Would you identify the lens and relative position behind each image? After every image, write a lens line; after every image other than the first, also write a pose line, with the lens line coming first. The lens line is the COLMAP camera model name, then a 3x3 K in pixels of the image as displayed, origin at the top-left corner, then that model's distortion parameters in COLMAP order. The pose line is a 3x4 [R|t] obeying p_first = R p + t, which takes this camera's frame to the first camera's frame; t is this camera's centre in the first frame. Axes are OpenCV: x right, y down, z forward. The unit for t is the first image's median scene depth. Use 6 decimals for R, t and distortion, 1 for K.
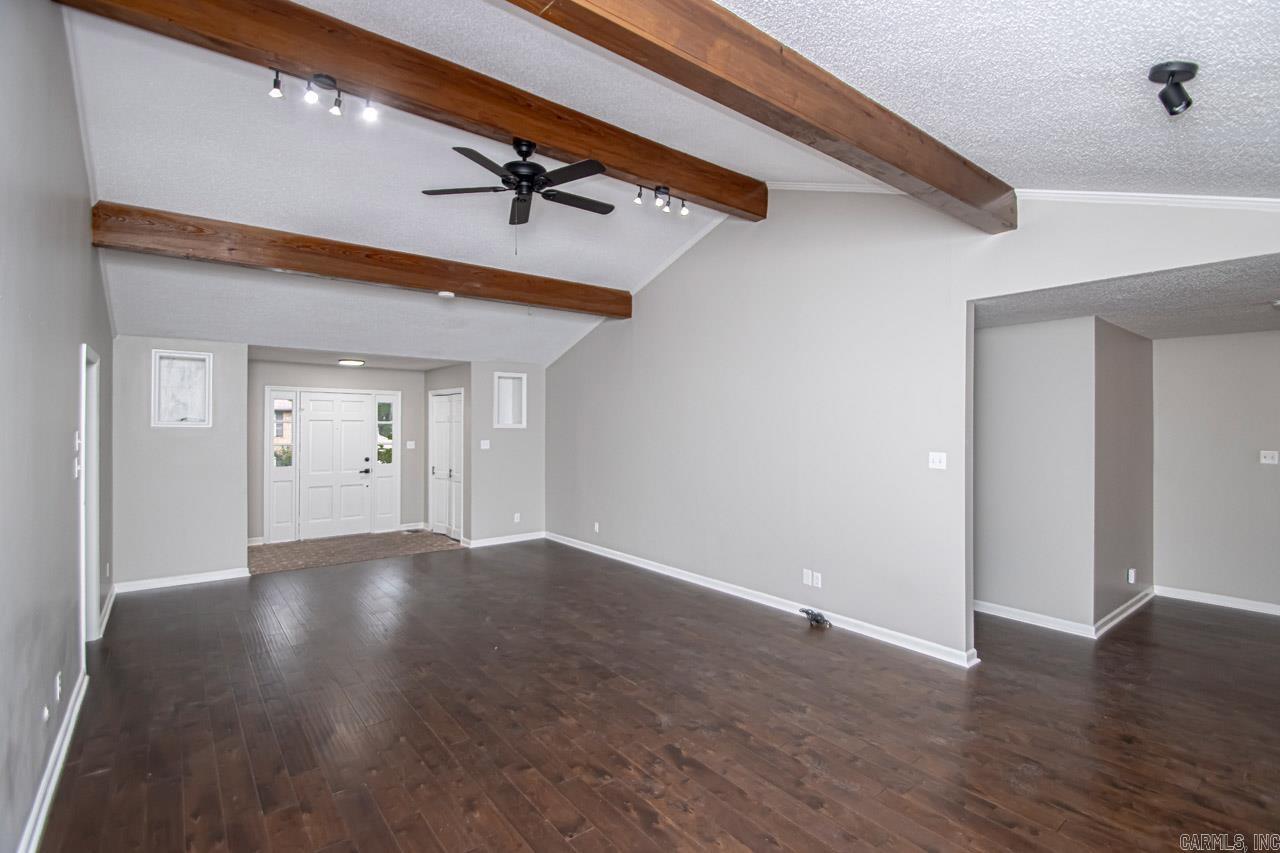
lens RADIAL K [[604.3, 0, 657.4], [0, 604.3, 425.9], [0, 0, 1]] dist [0.023888, -0.021069]
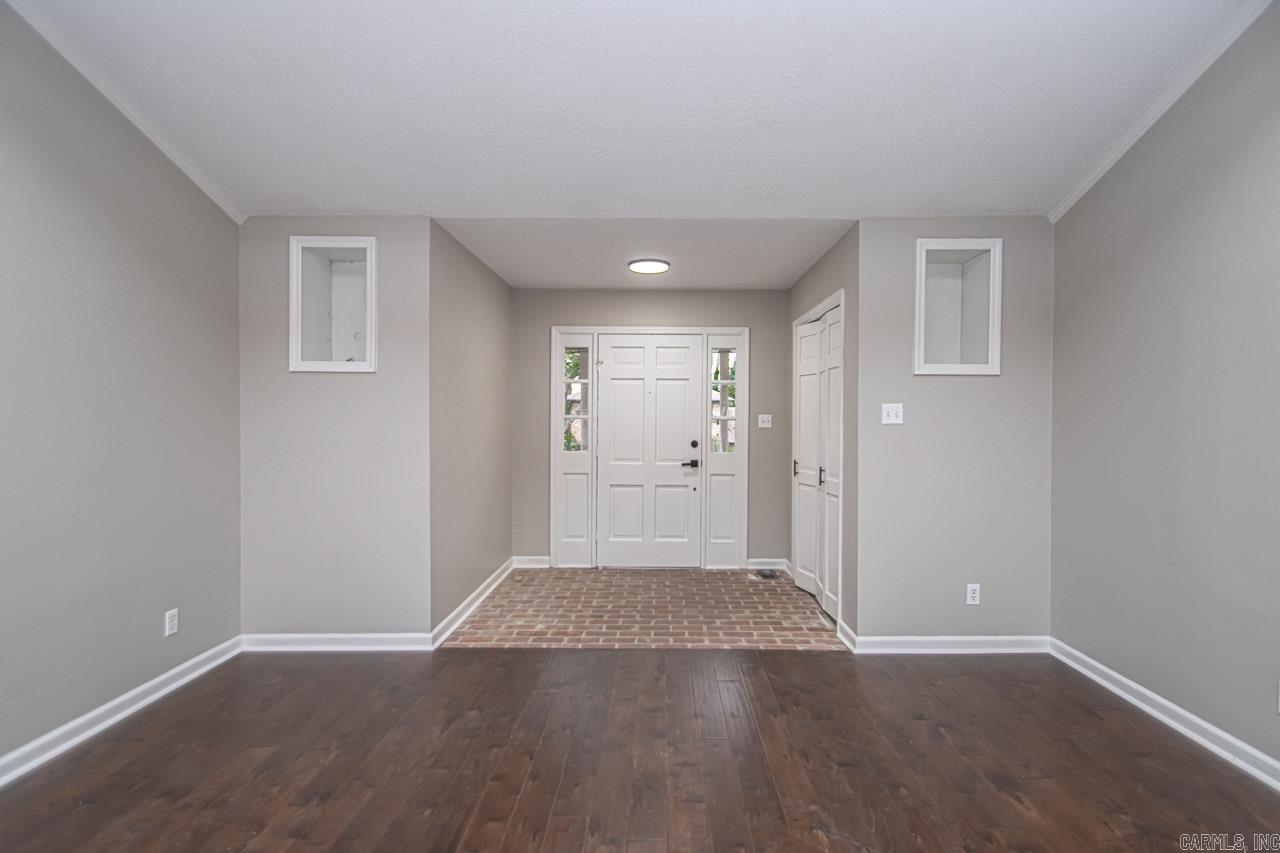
lens RADIAL K [[604.3, 0, 657.4], [0, 604.3, 425.9], [0, 0, 1]] dist [0.023888, -0.021069]
pose [[0.773947, 0.005378, -0.633228, -0.131415], [-0.001564, 0.999977, 0.006581, 0.033988], [0.633249, -0.004103, 0.773938, 0.521758]]
